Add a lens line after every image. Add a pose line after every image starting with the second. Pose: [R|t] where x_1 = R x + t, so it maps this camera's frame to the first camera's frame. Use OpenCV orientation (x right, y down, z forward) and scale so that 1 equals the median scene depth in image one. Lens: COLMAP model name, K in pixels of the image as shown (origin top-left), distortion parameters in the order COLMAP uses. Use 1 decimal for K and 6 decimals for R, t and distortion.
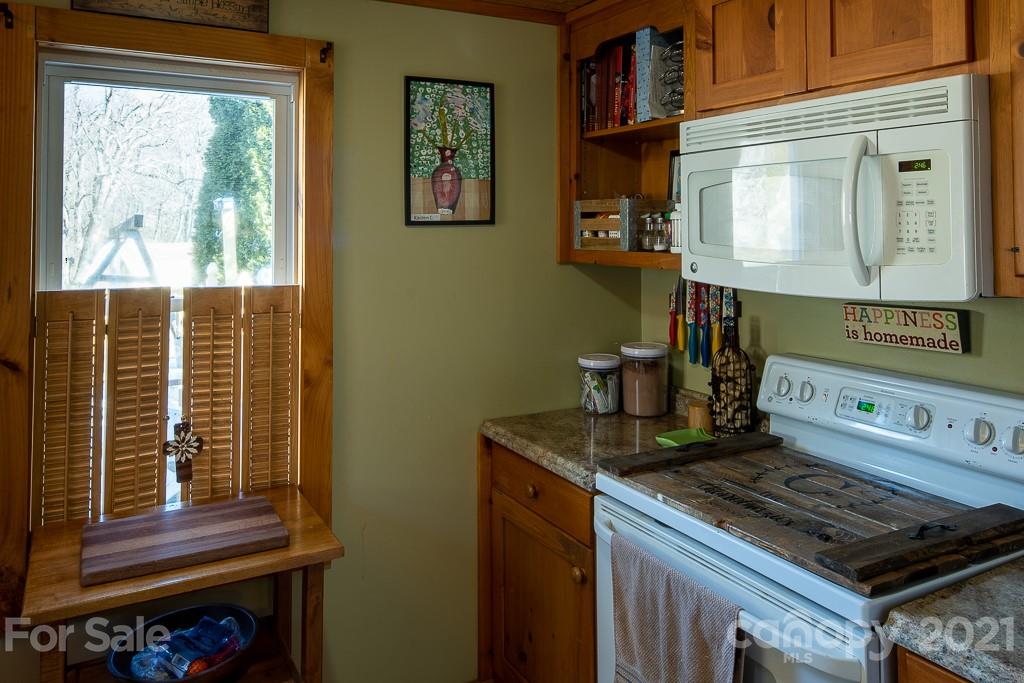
lens RADIAL K [[765.2, 0, 509.6], [0, 765.2, 205.5], [0, 0, 1]] dist [0.007399, -0.008162]
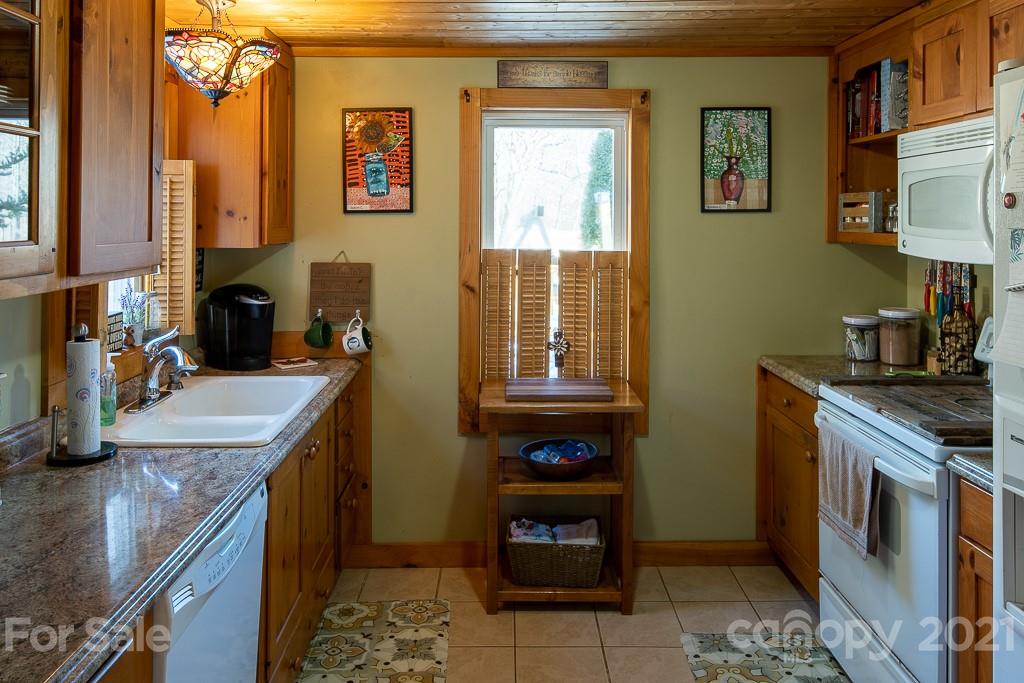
lens RADIAL K [[765.2, 0, 509.4], [0, 765.2, 220.3], [0, 0, 1]] dist [0.002473, 0.000775]
pose [[0.879599, 0.006272, -0.475674, 0.245363], [0.008542, 0.999544, 0.028974, -0.004298], [0.475639, -0.029549, 0.879144, -0.458154]]
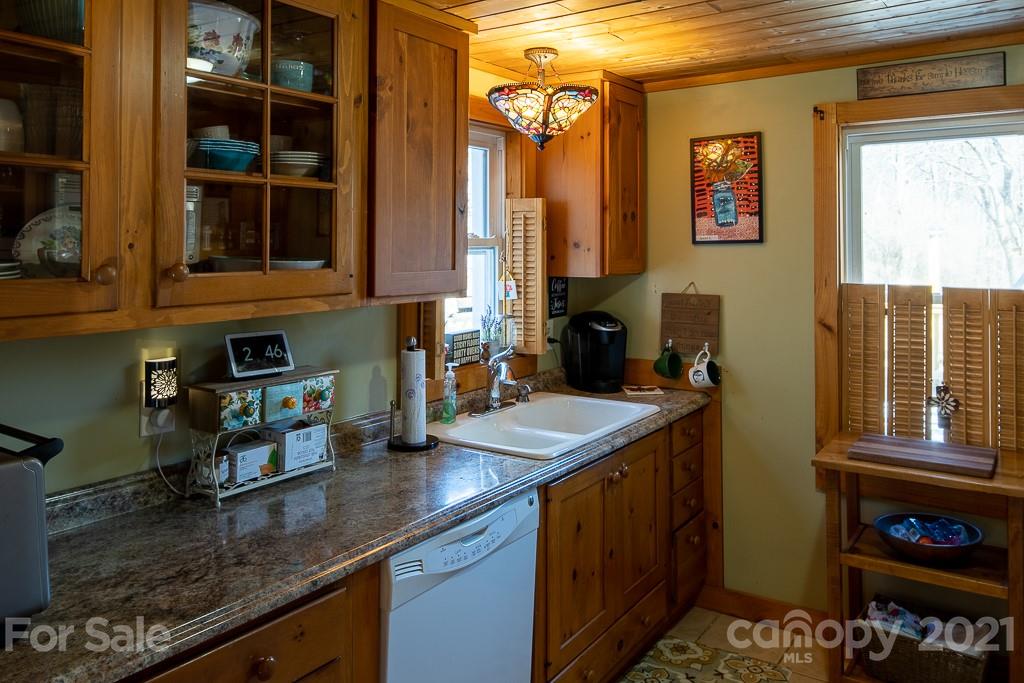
lens RADIAL K [[780.0, 0, 511.5], [0, 780.0, 232.7], [0, 0, 1]] dist [0.003740, -0.002489]
pose [[0.440213, -0.015459, -0.897760, 0.455682], [0.026589, 0.999638, -0.004175, -0.002571], [0.897499, -0.022033, 0.440465, -0.273427]]
